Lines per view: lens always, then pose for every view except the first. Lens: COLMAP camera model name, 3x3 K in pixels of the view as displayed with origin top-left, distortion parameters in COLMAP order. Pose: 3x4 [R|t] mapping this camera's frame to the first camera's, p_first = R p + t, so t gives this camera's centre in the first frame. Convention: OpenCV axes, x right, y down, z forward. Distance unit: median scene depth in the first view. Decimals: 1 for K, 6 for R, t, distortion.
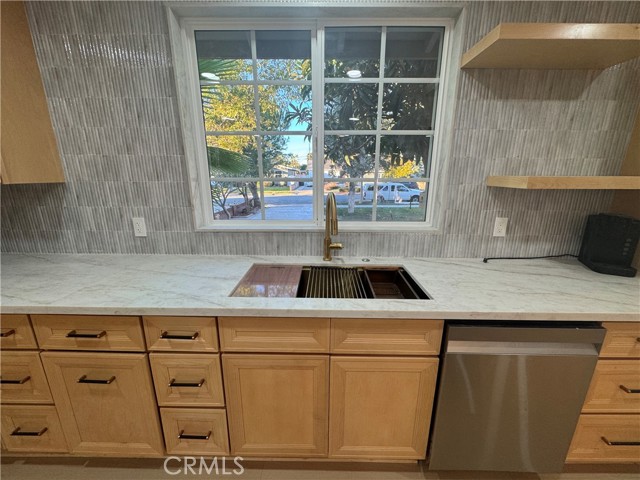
lens RADIAL K [[255.2, 0, 322.9], [0, 255.2, 234.9], [0, 0, 1]] dist [-0.003603, 0.000442]
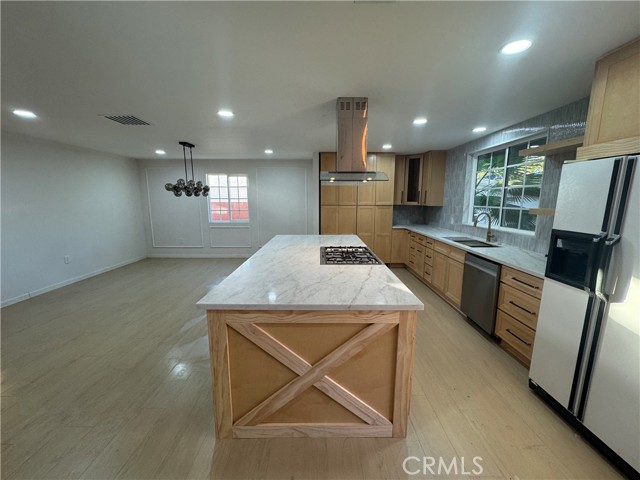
lens RADIAL K [[255.2, 0, 321.1], [0, 255.2, 237.6], [0, 0, 1]] dist [-0.003603, 0.000442]
pose [[0.011707, 0.147073, -0.989056, 2.337479], [-0.237755, 0.961167, 0.140111, 0.103829], [0.971255, 0.233512, 0.046219, -0.618205]]
